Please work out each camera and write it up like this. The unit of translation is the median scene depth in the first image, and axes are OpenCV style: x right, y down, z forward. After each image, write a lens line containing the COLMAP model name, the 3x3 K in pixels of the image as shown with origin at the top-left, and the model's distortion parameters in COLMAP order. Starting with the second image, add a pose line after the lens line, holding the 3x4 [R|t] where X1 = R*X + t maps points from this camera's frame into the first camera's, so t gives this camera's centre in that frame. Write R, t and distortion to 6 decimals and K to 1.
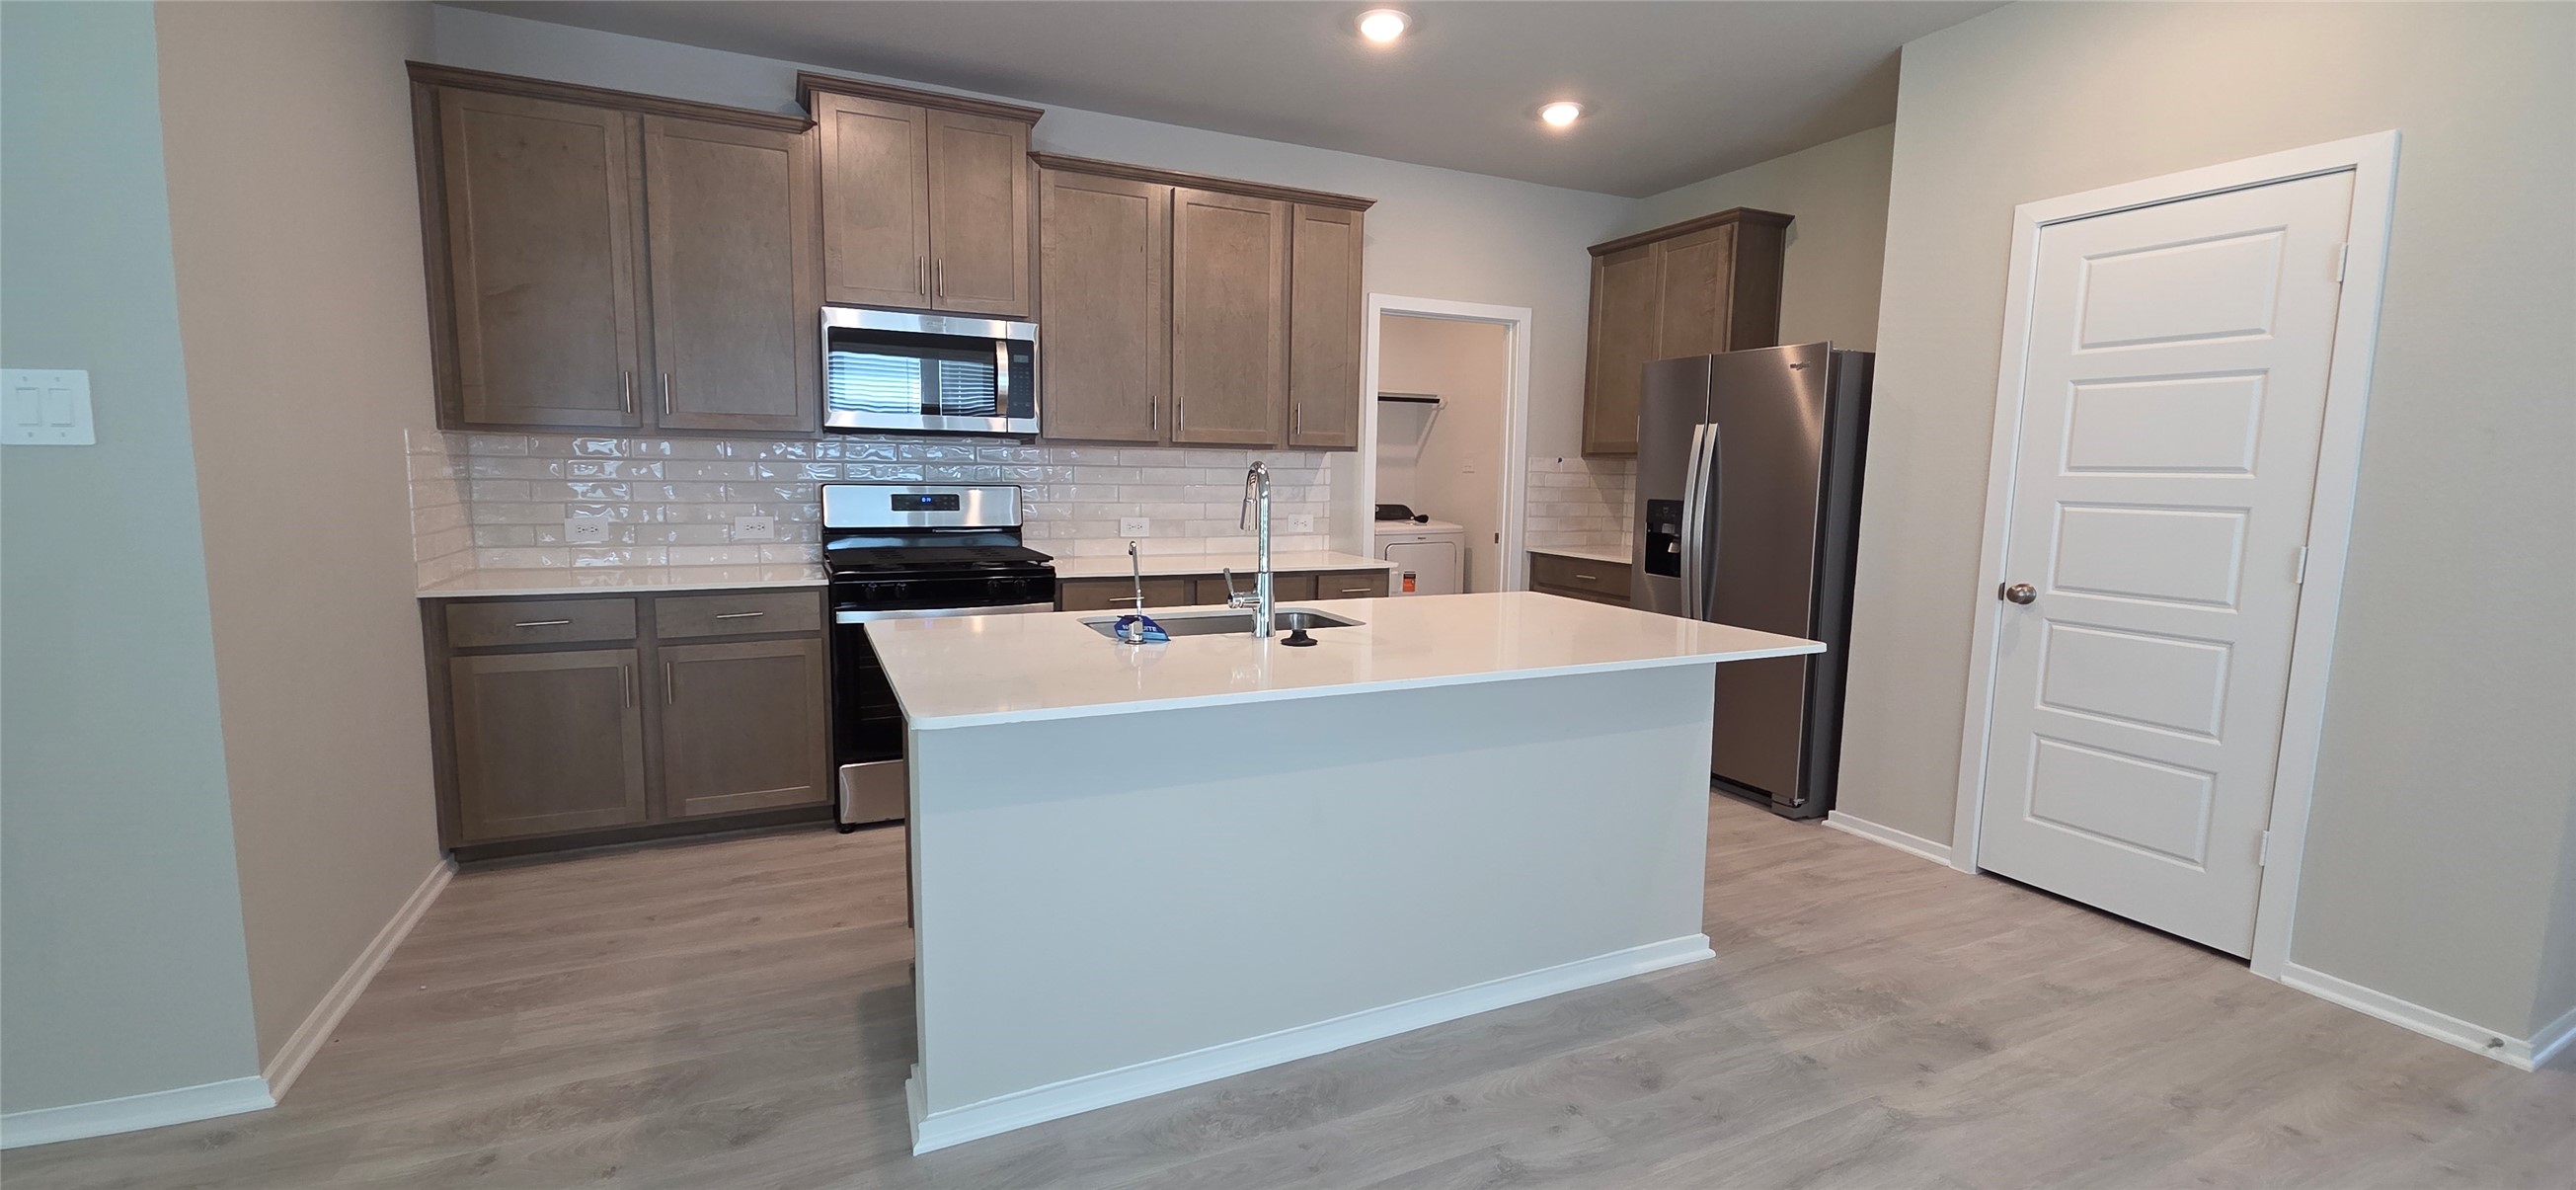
lens RADIAL K [[1050.3, 0, 1286.9], [0, 1050.3, 590.8], [0, 0, 1]] dist [0.007441, -0.005901]
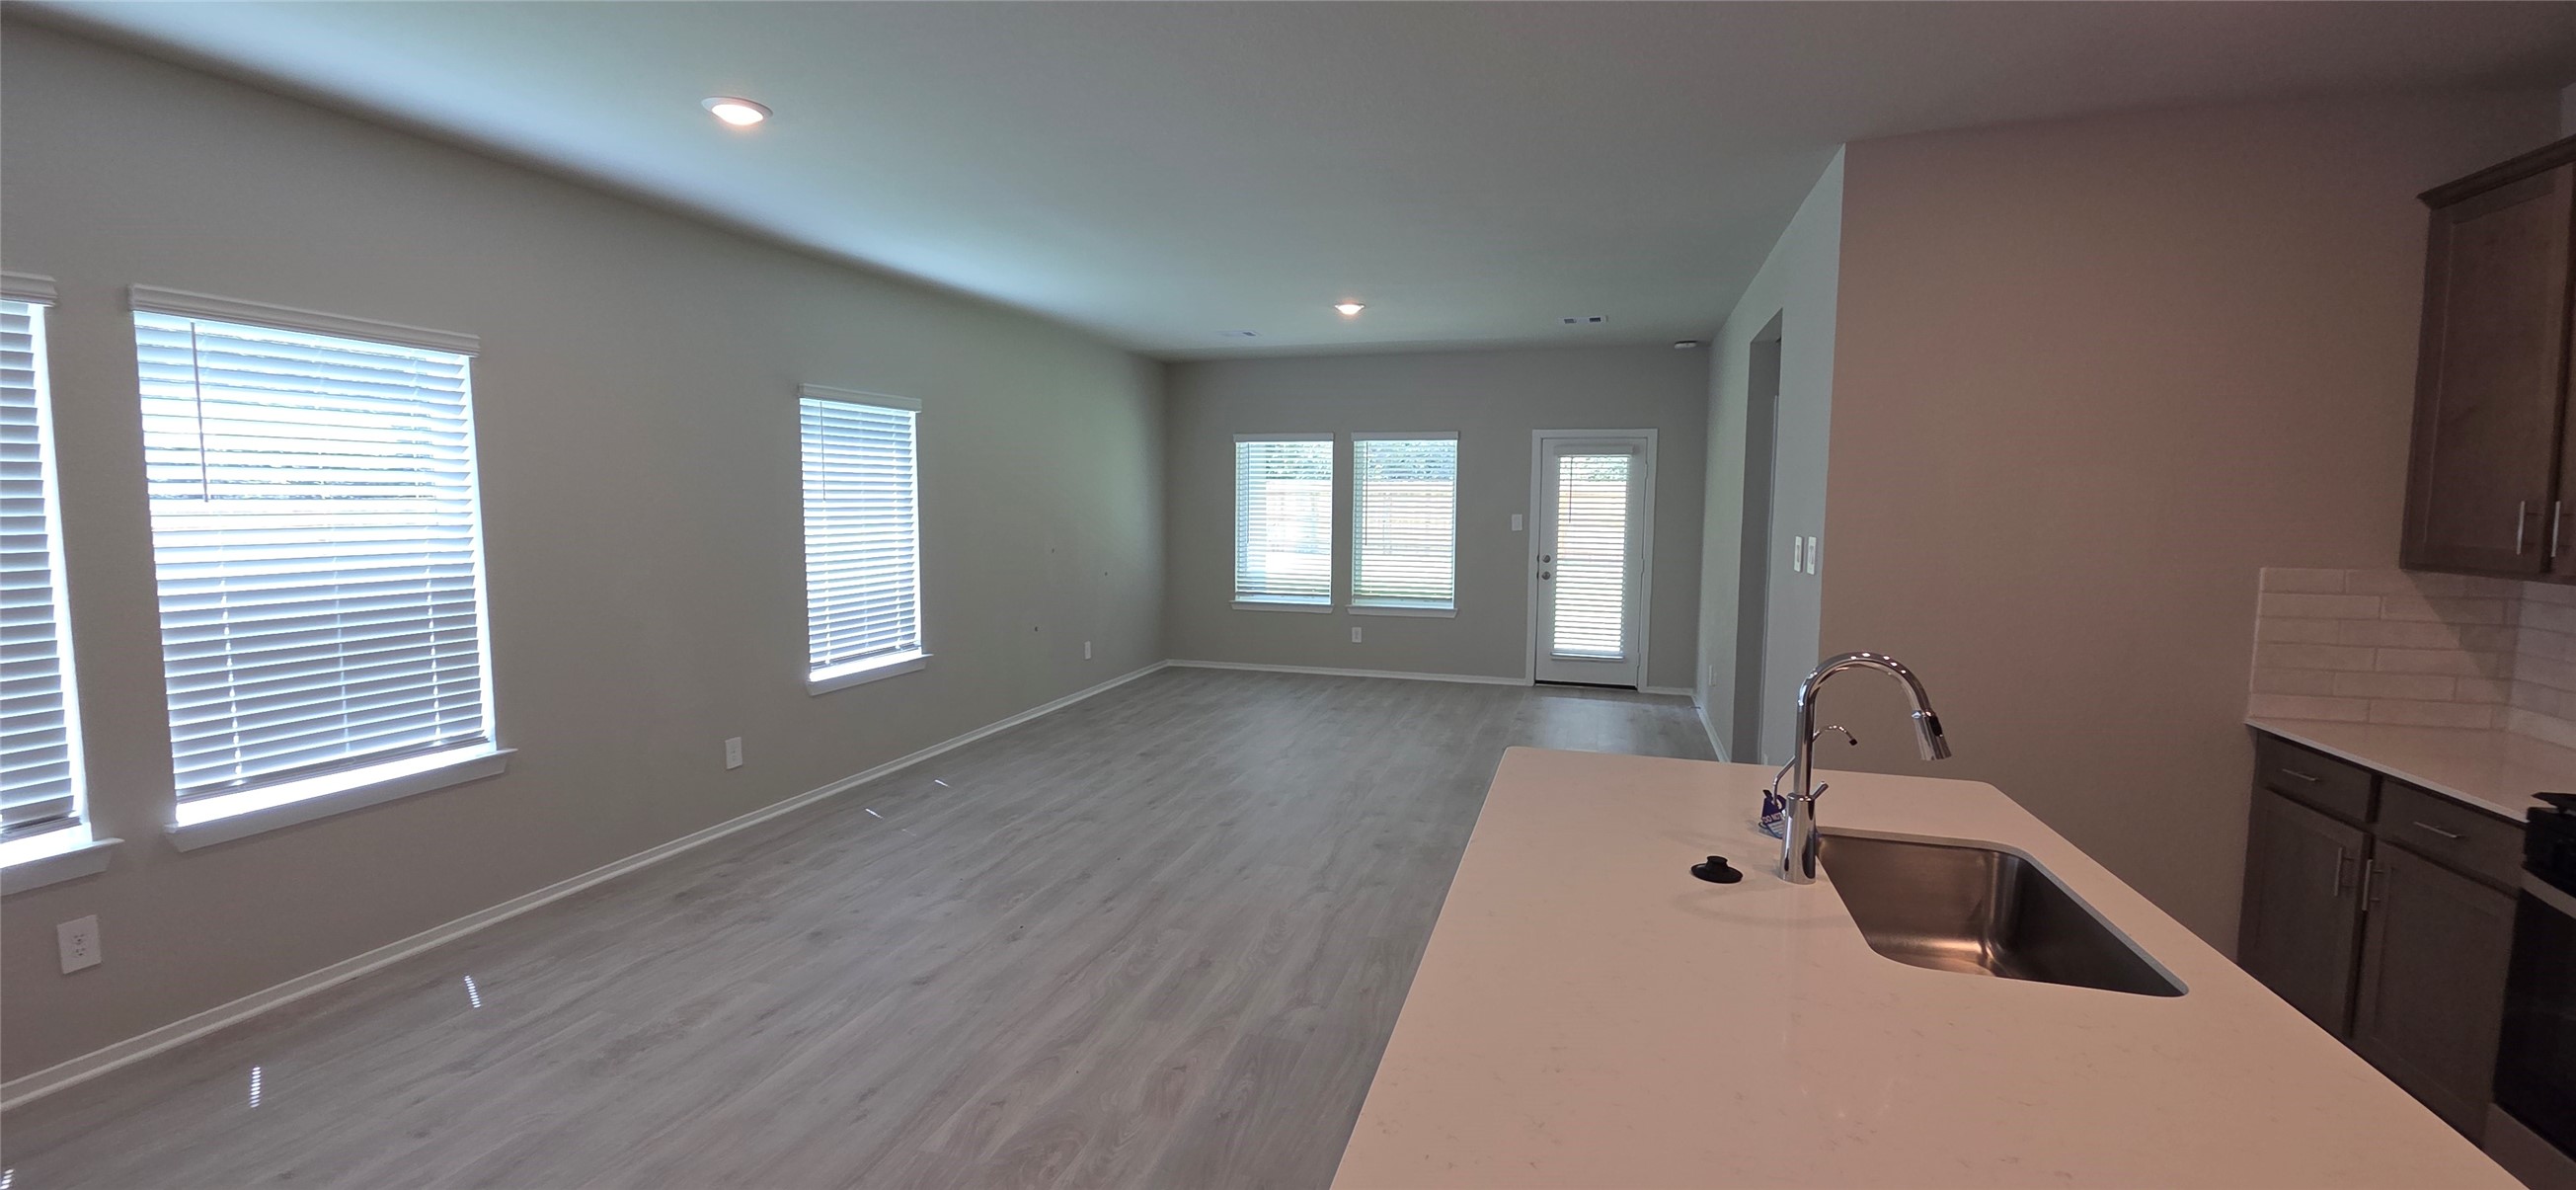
lens RADIAL K [[1050.3, 0, 1308.2], [0, 1050.3, 604.3], [0, 0, 1]] dist [0.007441, -0.005901]
pose [[-0.665332, 0.054565, -0.744551, 0.552753], [-0.102976, 0.981084, 0.163919, -0.174691], [0.739412, 0.185731, -0.647128, 0.884720]]
